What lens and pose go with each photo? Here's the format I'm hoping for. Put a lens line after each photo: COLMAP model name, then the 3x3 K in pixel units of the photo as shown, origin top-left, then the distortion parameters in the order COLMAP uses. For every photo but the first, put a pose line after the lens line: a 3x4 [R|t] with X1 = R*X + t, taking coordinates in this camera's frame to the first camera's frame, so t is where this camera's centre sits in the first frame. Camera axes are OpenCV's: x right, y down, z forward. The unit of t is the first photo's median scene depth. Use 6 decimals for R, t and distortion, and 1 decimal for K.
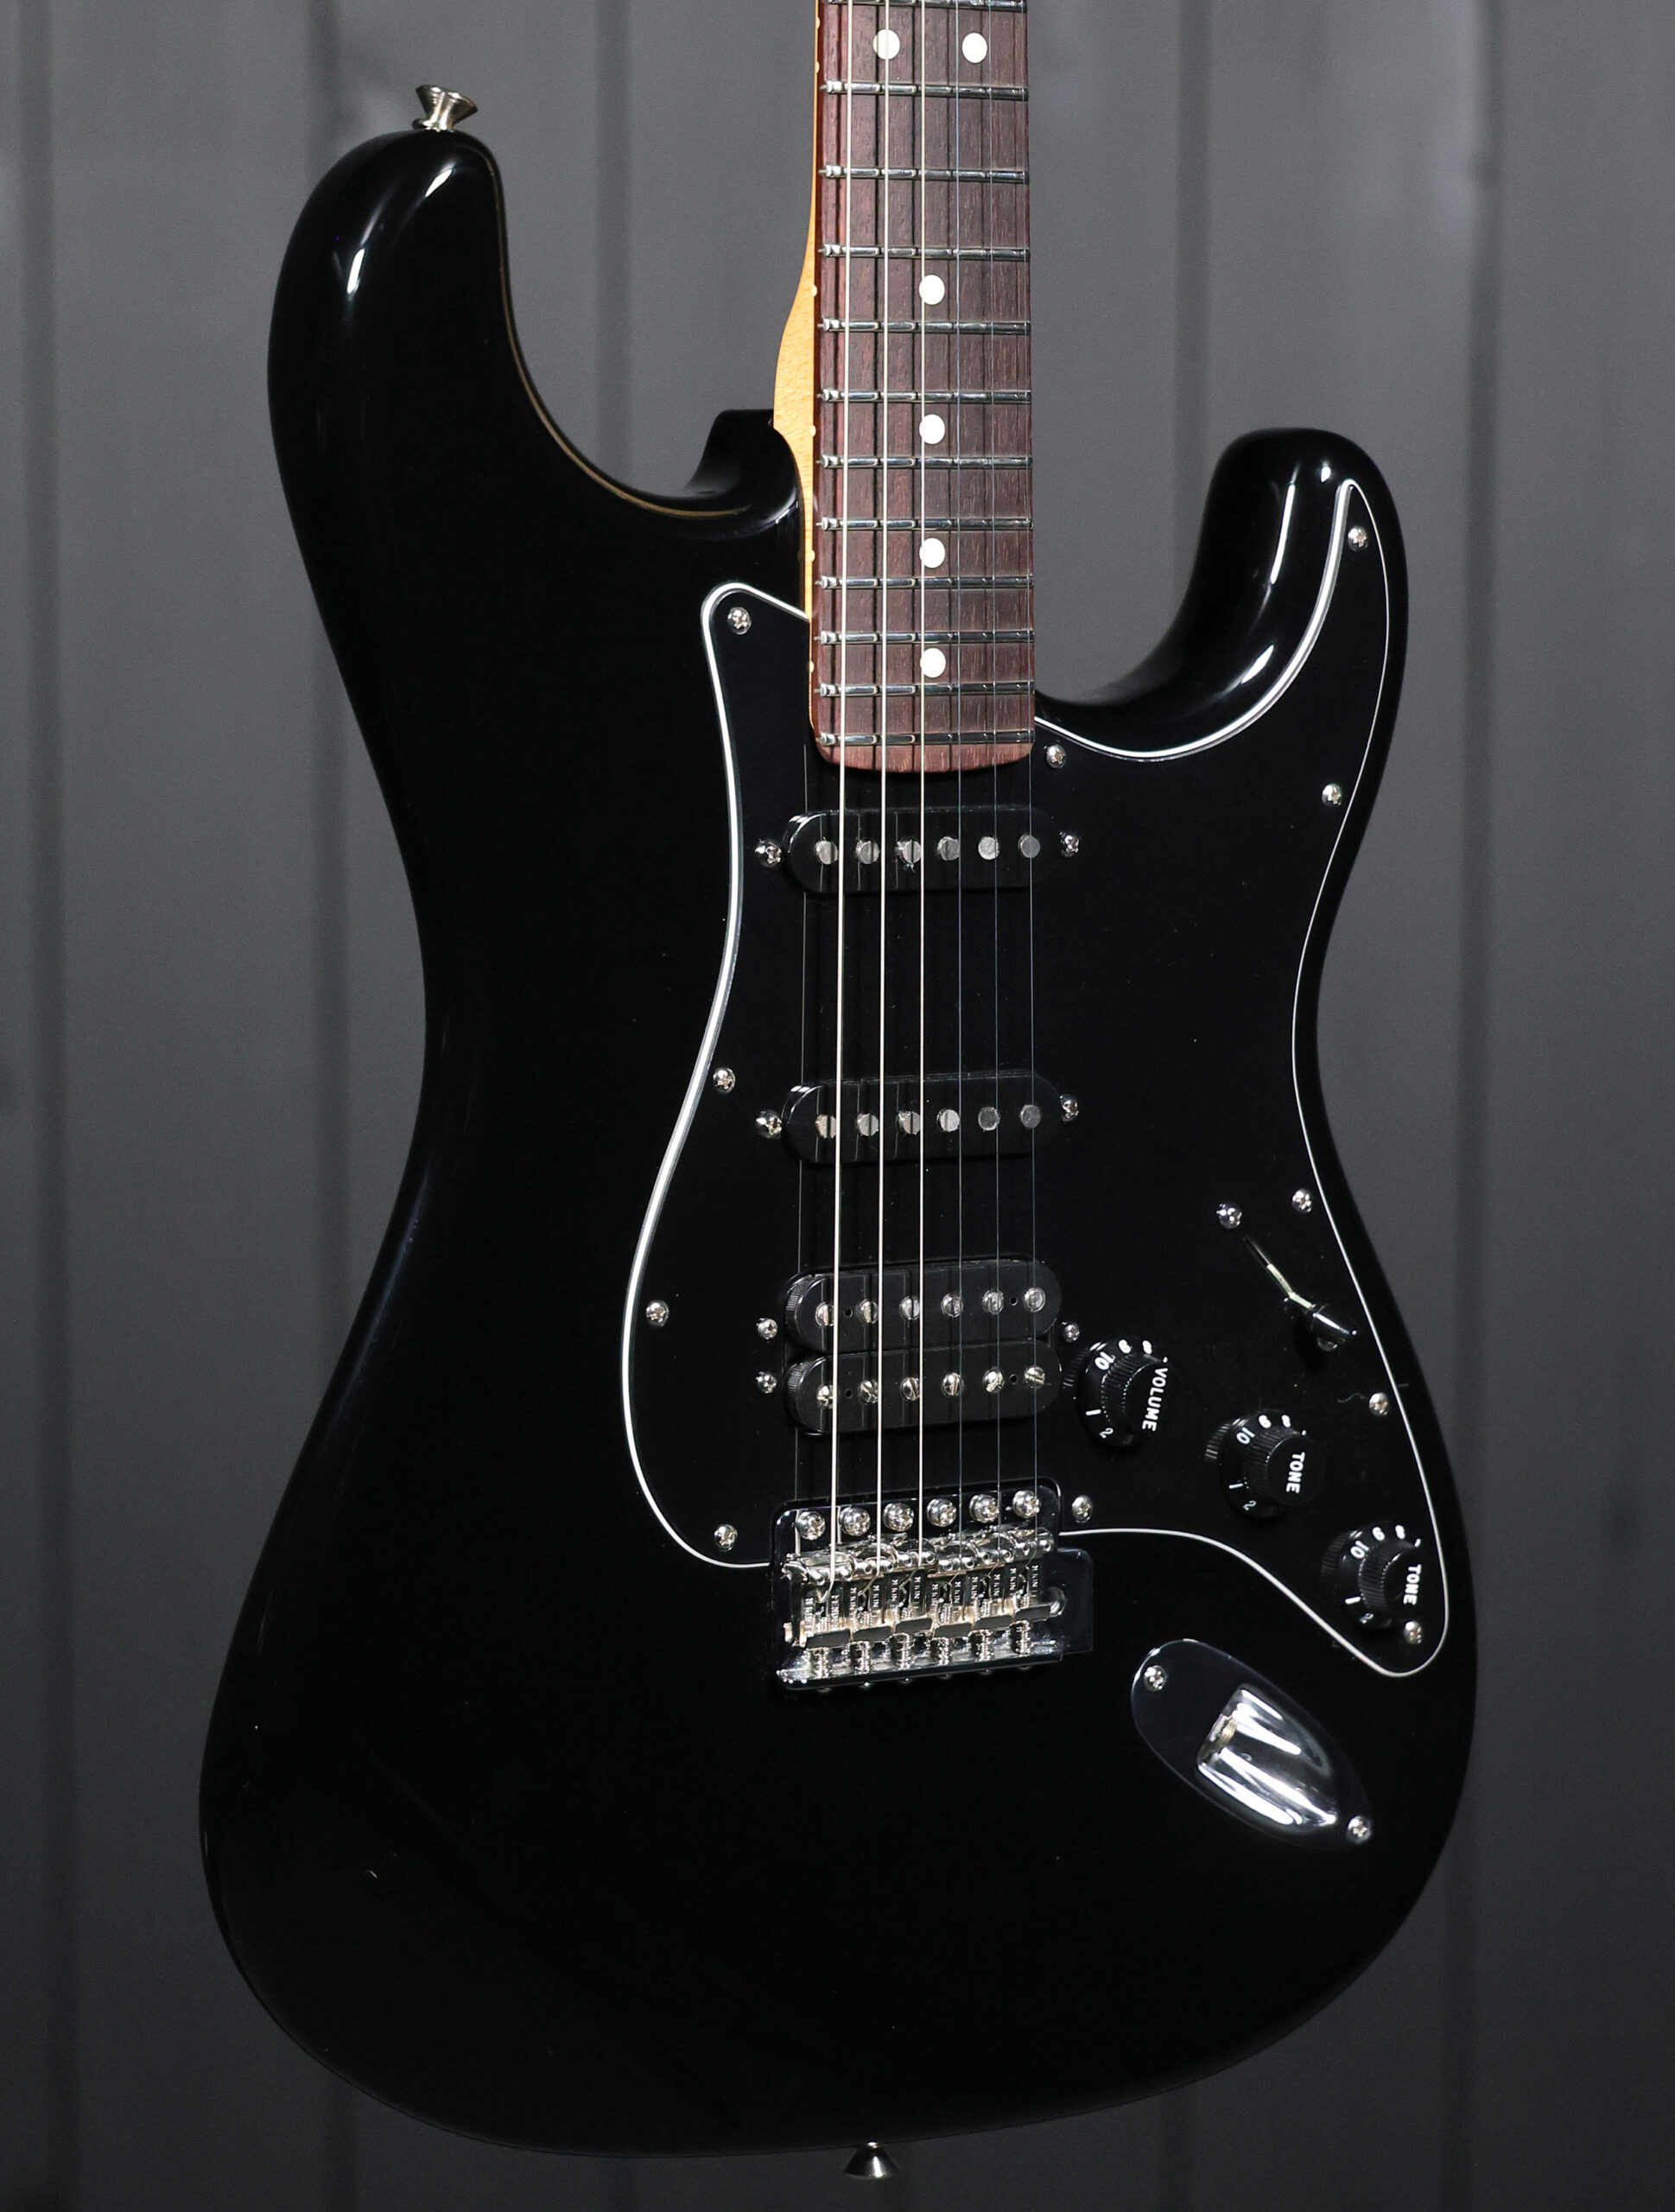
lens RADIAL K [[6070.8, 0, 839.5], [0, 6070.8, 1148.0], [0, 0, 1]] dist [-0.064449, 0.216363]
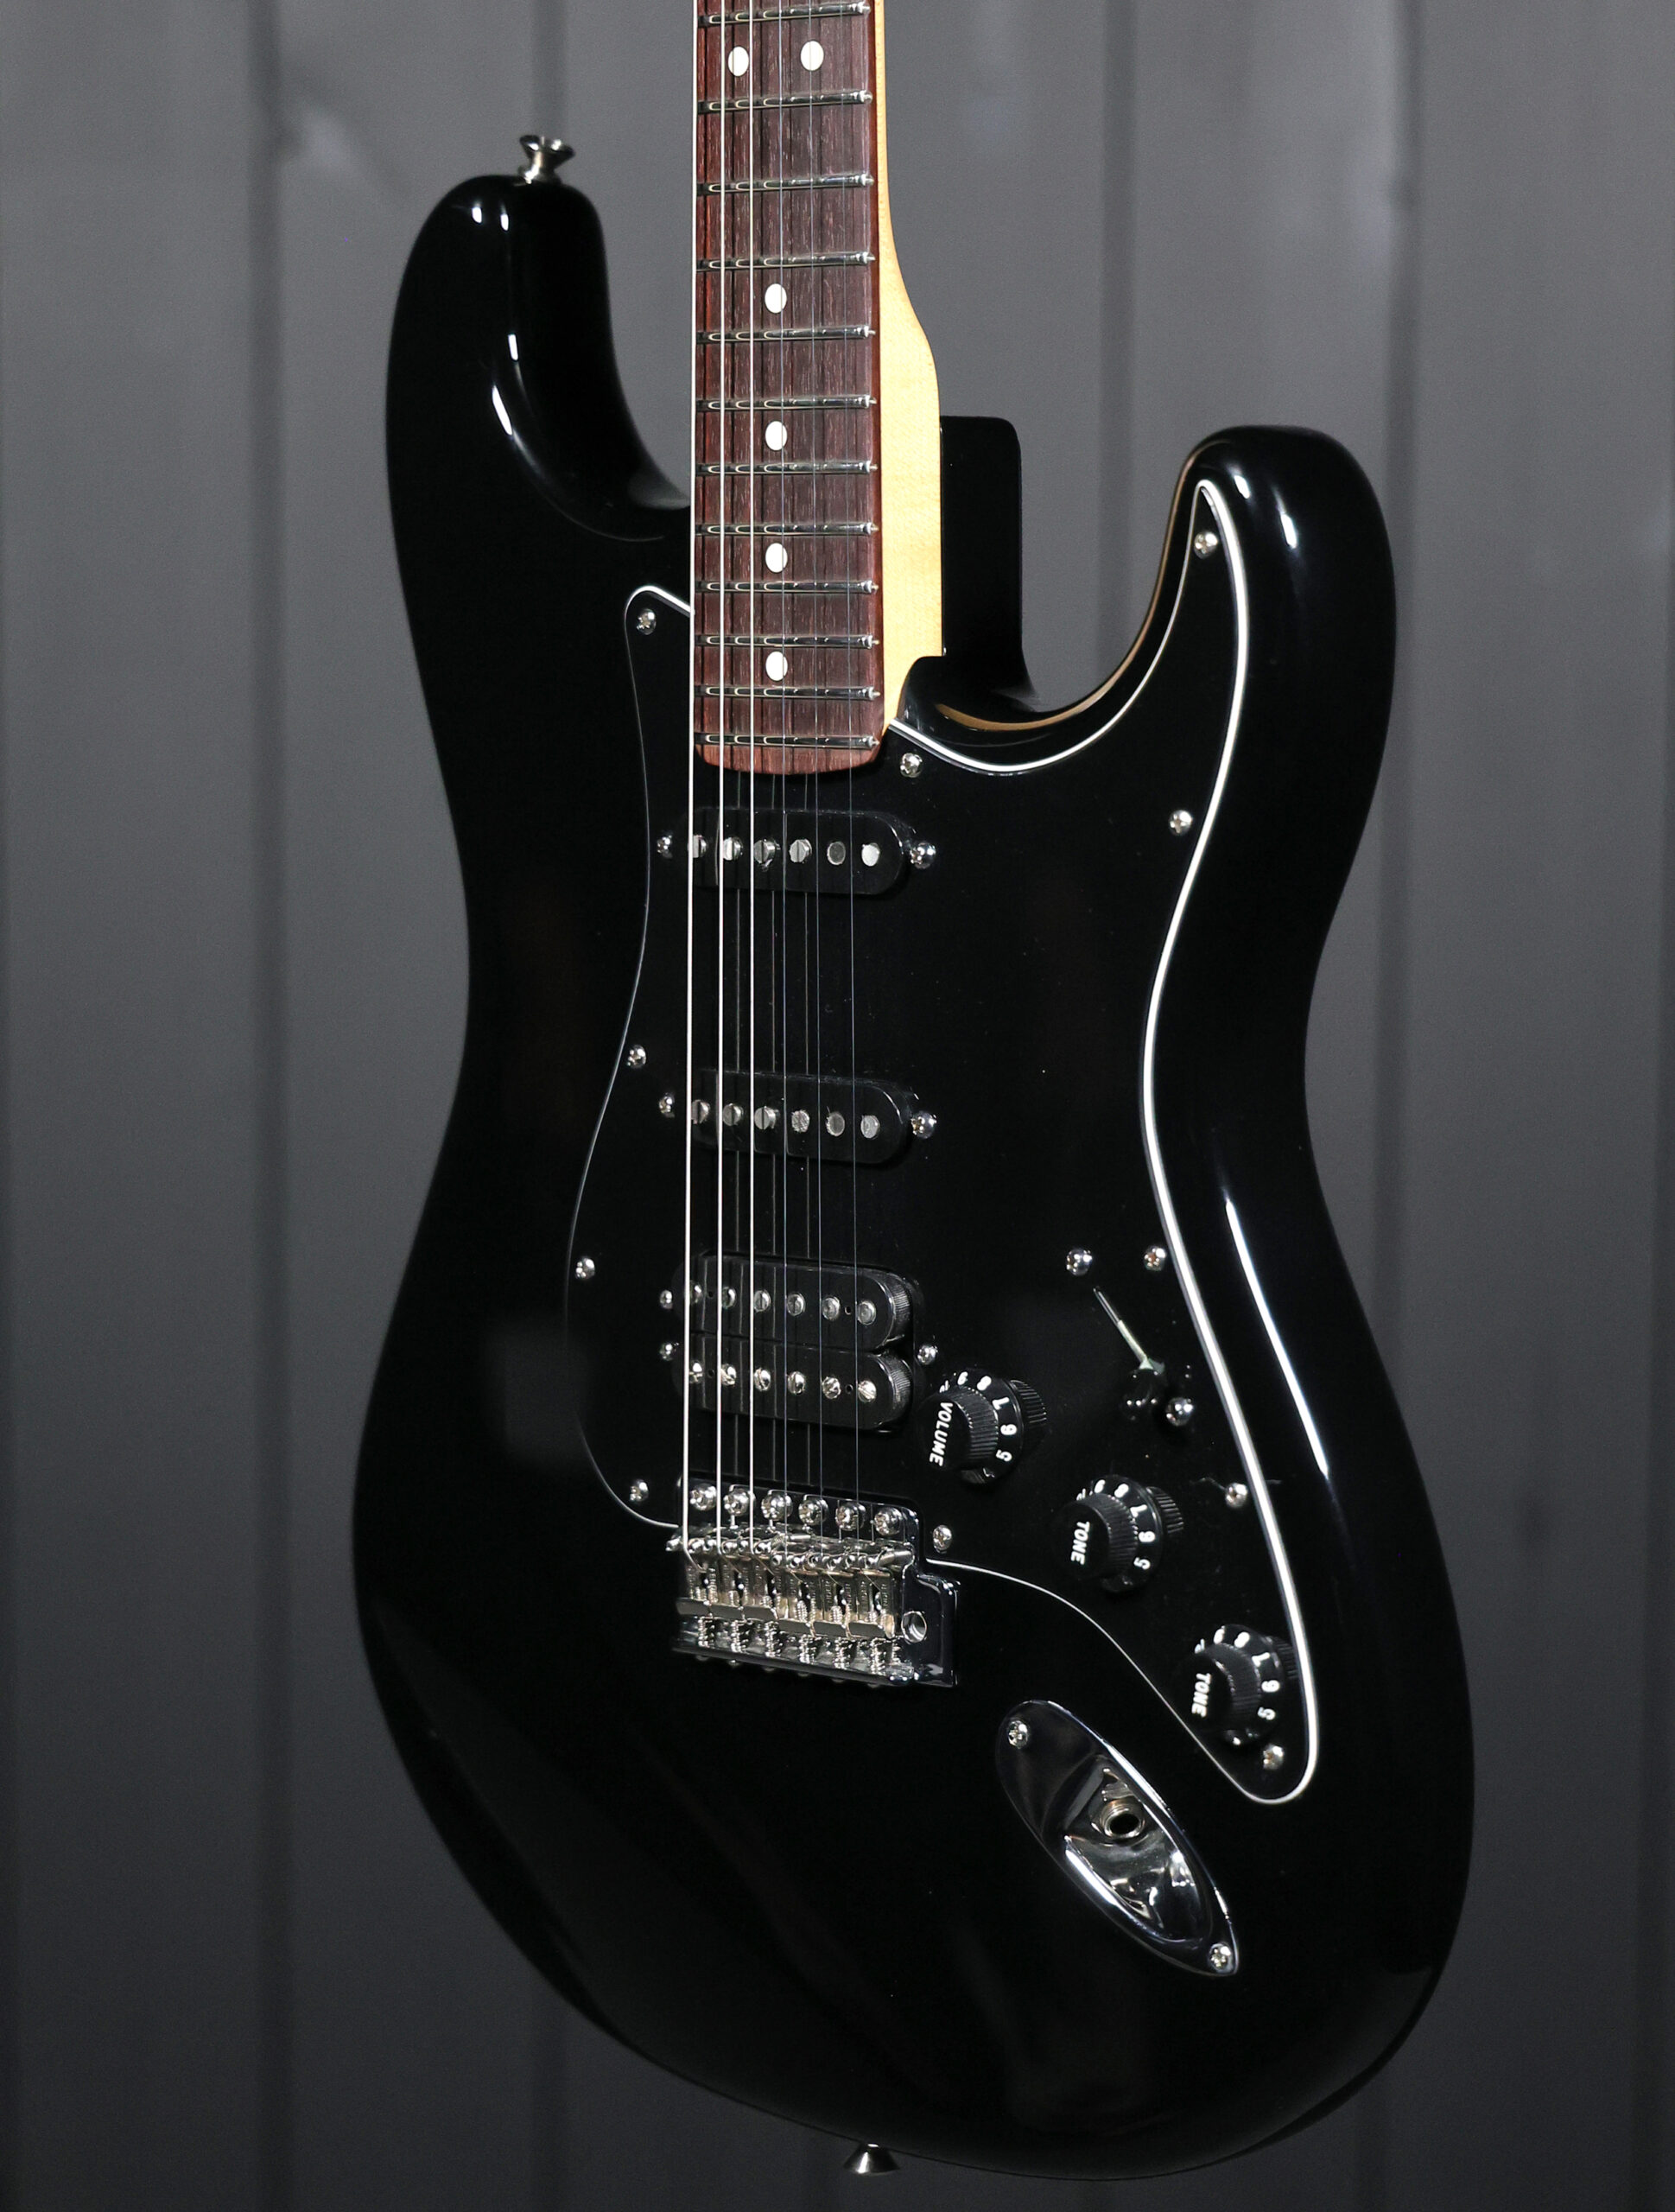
lens RADIAL K [[6070.8, 0, 839.5], [0, 6070.8, 1148.0], [0, 0, 1]] dist [-0.064449, 0.216363]
pose [[0.338463, 0.089266, -0.936736, 0.962740], [-0.104524, 0.992896, 0.056851, -0.057915], [0.935156, 0.078669, 0.345389, 0.656531]]
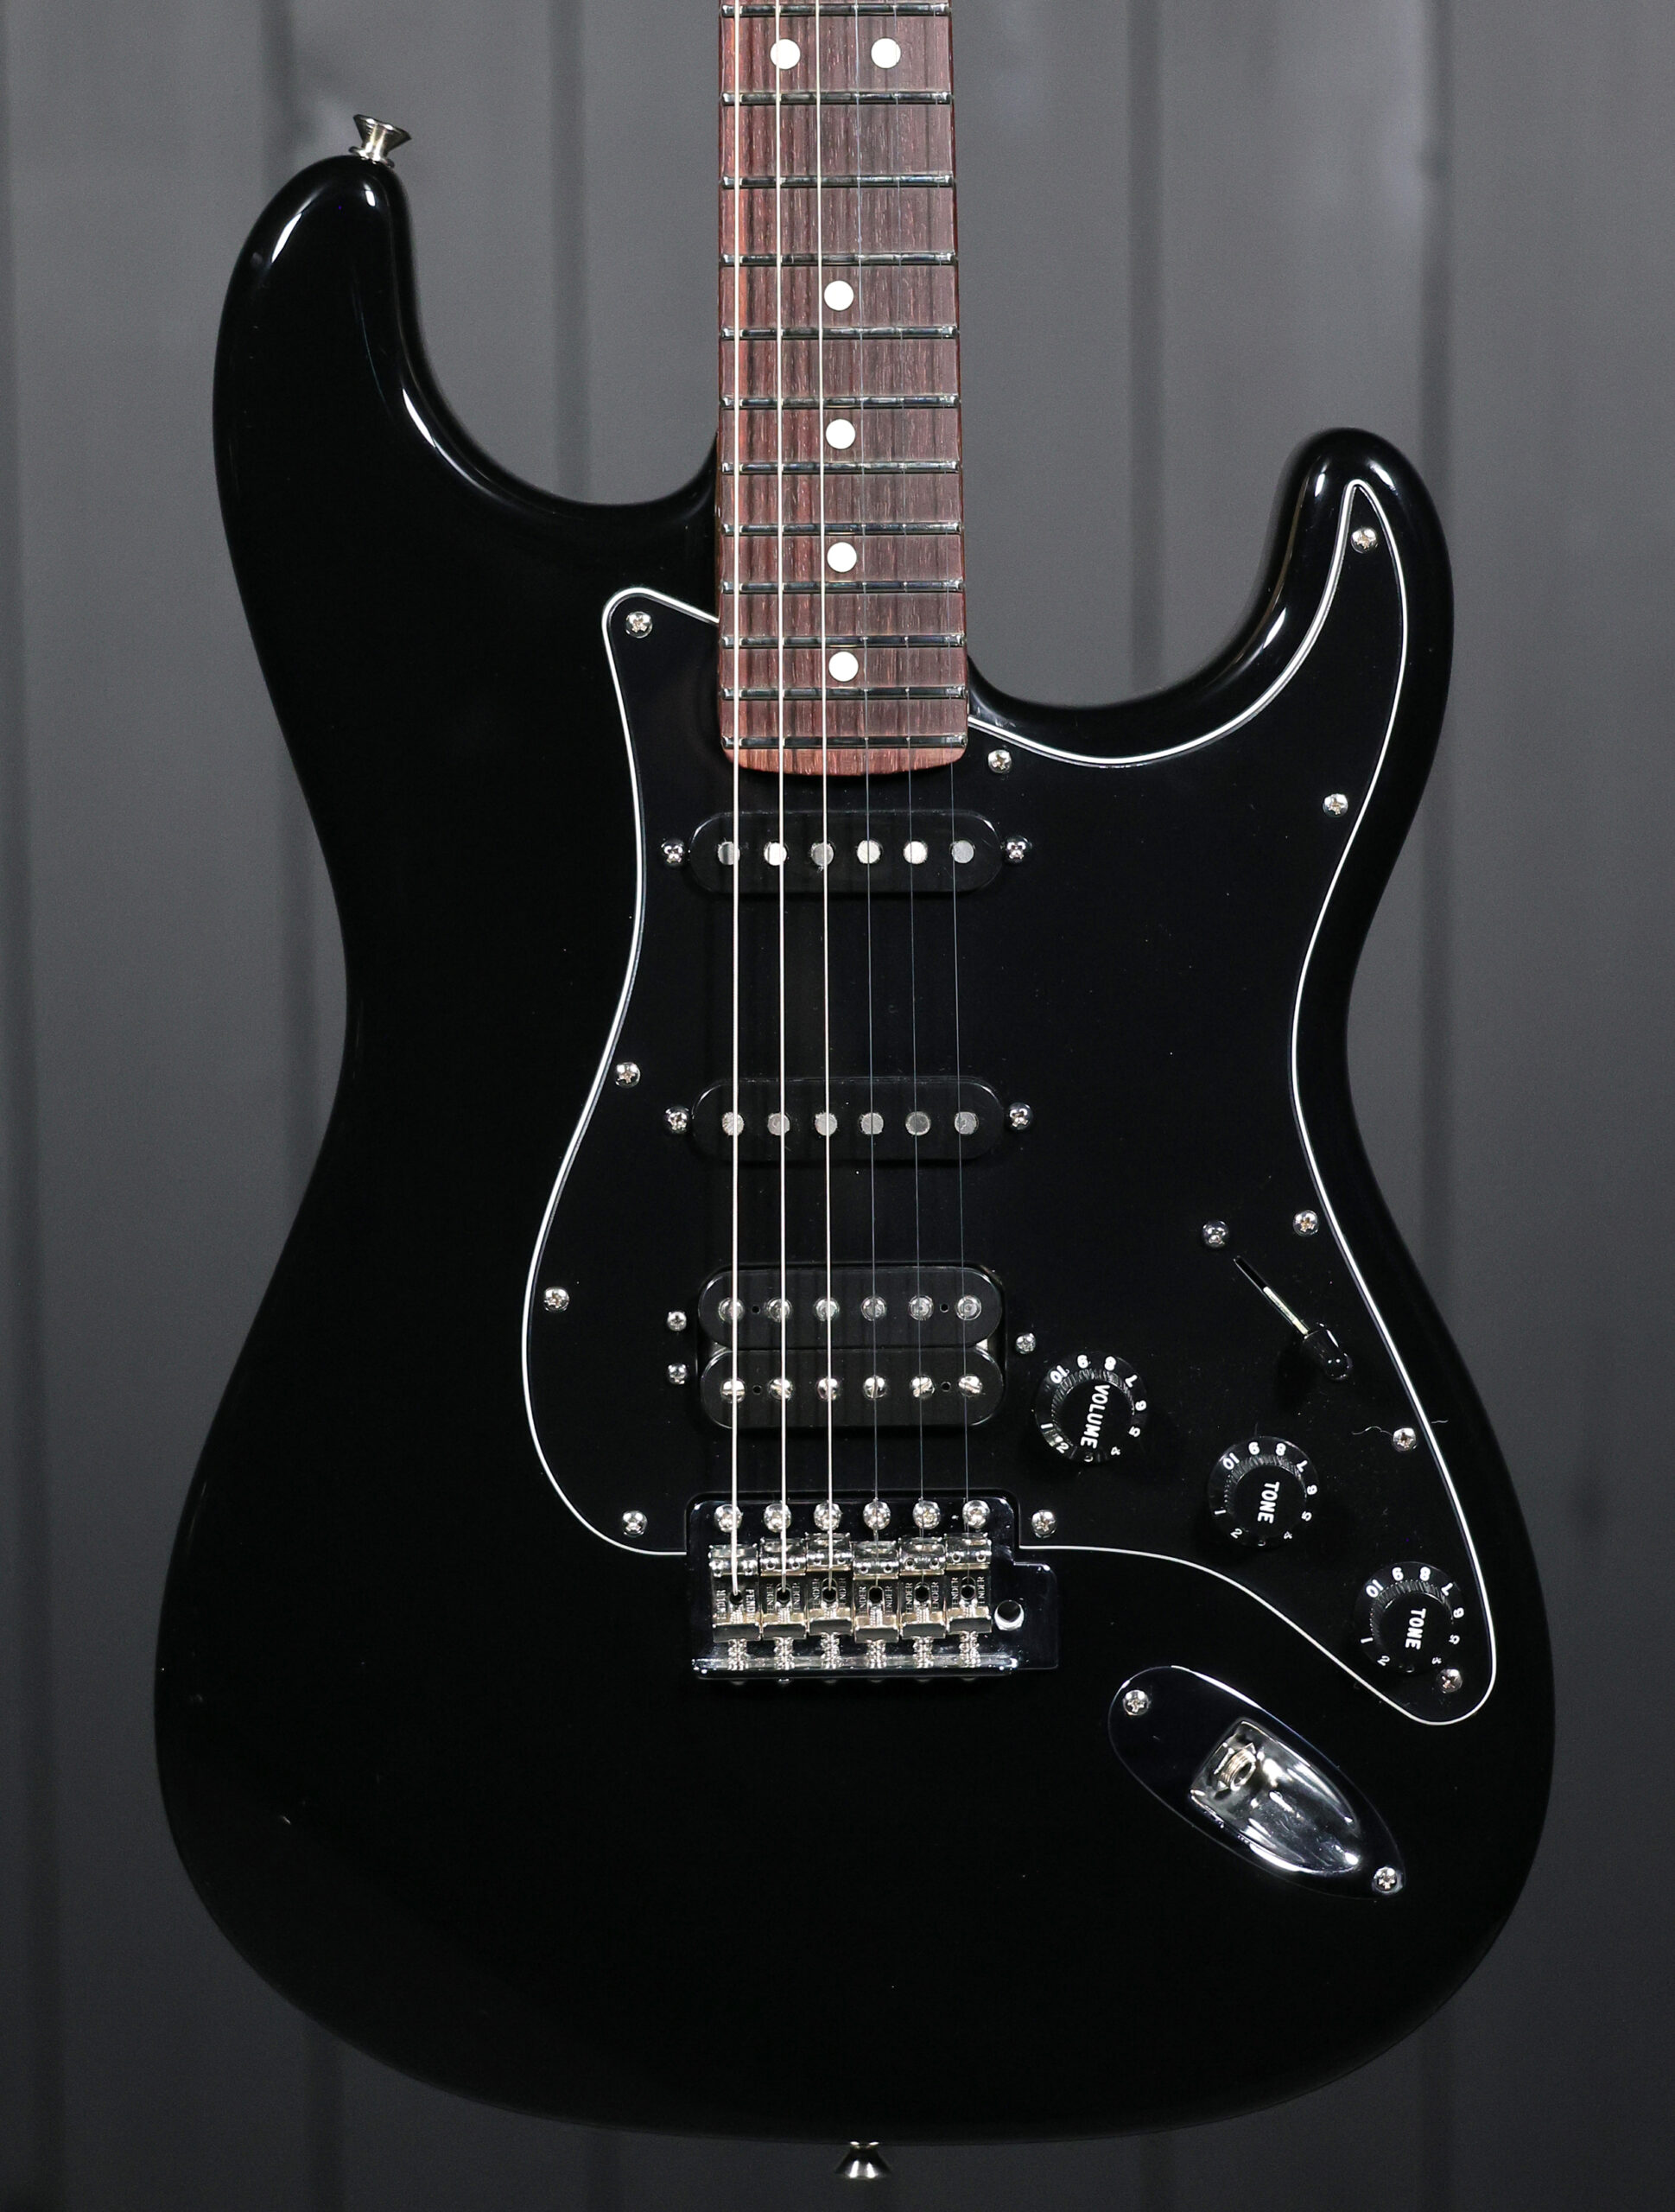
lens RADIAL K [[6070.8, 0, 839.5], [0, 6070.8, 1148.0], [0, 0, 1]] dist [-0.064449, 0.216363]
pose [[0.883286, 0.037334, -0.467345, 0.480402], [-0.041323, 0.999144, 0.001717, -0.002008], [0.467009, 0.017795, 0.884073, 0.111909]]
